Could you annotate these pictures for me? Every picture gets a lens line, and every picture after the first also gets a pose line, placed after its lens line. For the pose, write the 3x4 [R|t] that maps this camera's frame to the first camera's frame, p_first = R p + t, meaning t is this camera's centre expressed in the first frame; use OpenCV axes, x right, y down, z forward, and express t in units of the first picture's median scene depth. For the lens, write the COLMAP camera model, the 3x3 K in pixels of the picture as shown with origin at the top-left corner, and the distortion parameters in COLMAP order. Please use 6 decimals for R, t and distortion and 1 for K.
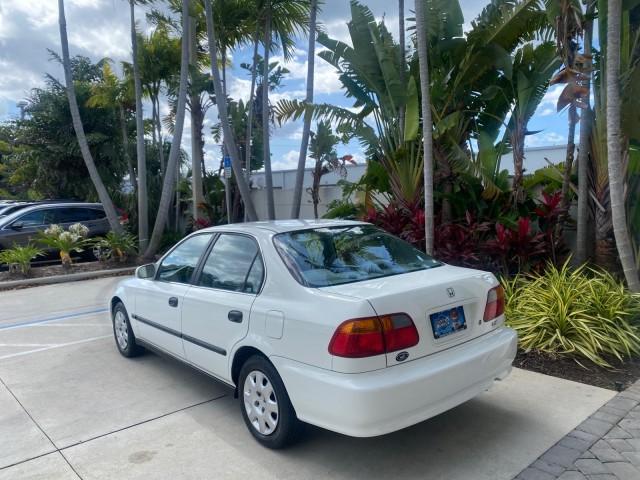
lens RADIAL K [[490.6, 0, 320.3], [0, 490.6, 235.4], [0, 0, 1]] dist [0.027548, -0.032084]
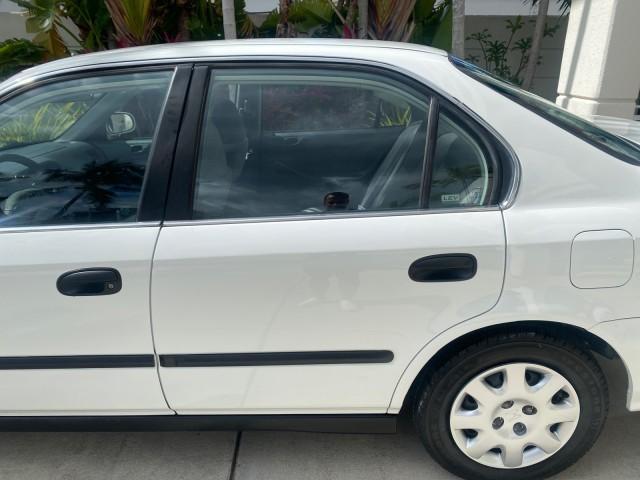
lens RADIAL K [[490.6, 0, 322.0], [0, 490.6, 233.5], [0, 0, 1]] dist [0.027548, -0.032084]
pose [[0.650910, -0.242019, 0.719544, -0.307343], [0.040959, 0.957637, 0.285049, 0.009220], [-0.758049, -0.156070, 0.633248, 0.478792]]
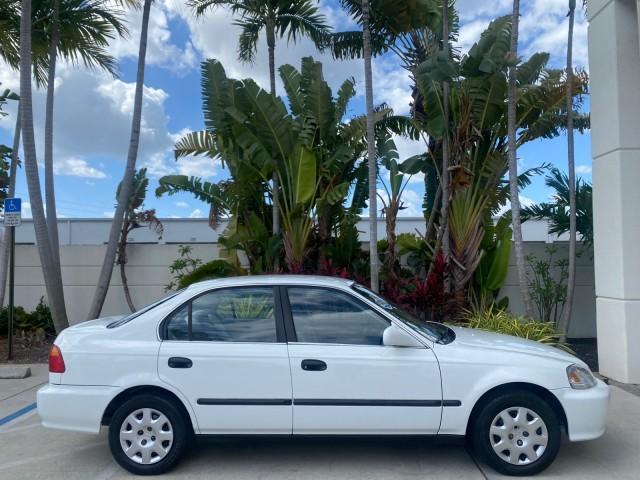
lens RADIAL K [[490.6, 0, 315.8], [0, 490.6, 235.2], [0, 0, 1]] dist [0.027548, -0.032084]
pose [[0.696722, 0.054629, 0.715258, -0.770160], [0.043876, 0.991984, -0.118503, 0.000540], [-0.715998, 0.113947, 0.688740, 0.374520]]
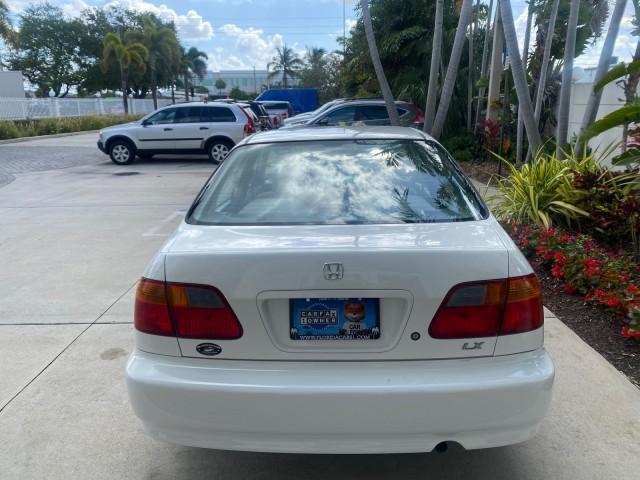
lens RADIAL K [[490.6, 0, 320.3], [0, 490.6, 237.7], [0, 0, 1]] dist [0.027548, -0.032084]
pose [[0.742157, 0.186808, -0.643666, 0.315476], [-0.051951, 0.973516, 0.222637, -0.022789], [0.668209, -0.131793, 0.732207, 0.305174]]
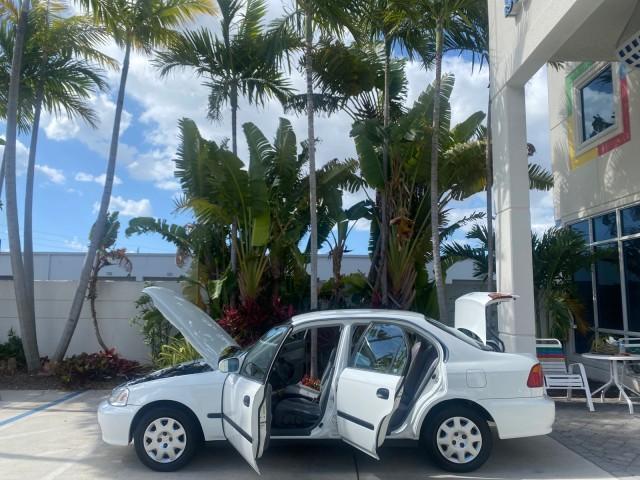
lens RADIAL K [[490.6, 0, 318.0], [0, 490.6, 236.1], [0, 0, 1]] dist [0.027548, -0.032084]
pose [[0.673162, 0.113159, 0.730786, -0.822072], [0.035076, 0.982224, -0.184404, 0.008067], [-0.738663, 0.149767, 0.657226, 0.160277]]
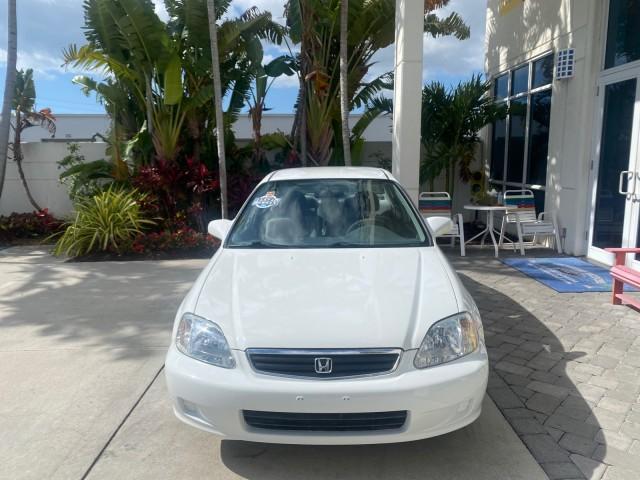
lens RADIAL K [[490.6, 0, 319.1], [0, 490.6, 236.3], [0, 0, 1]] dist [0.027548, -0.032084]
pose [[0.663115, -0.103608, 0.741312, -0.675012], [0.049294, 0.994269, 0.094867, 0.032210], [-0.746892, -0.026365, 0.664422, -0.059603]]
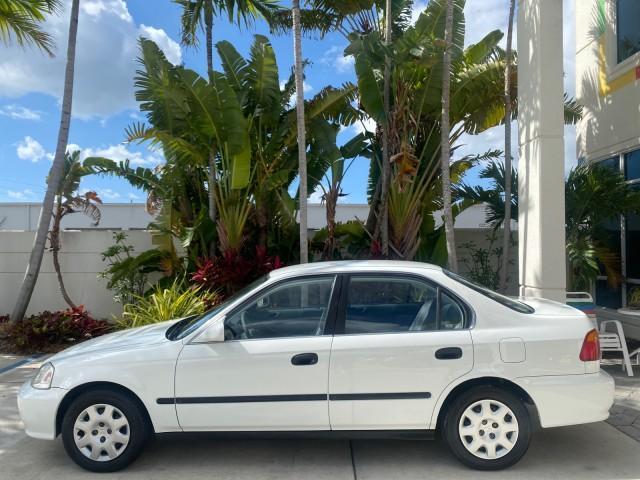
lens RADIAL K [[490.6, 0, 318.3], [0, 490.6, 237.7], [0, 0, 1]] dist [0.027548, -0.032084]
pose [[0.668430, 0.032948, 0.743045, -0.650199], [0.043796, 0.995541, -0.083542, -0.000040], [-0.742484, 0.088384, 0.664007, 0.293748]]
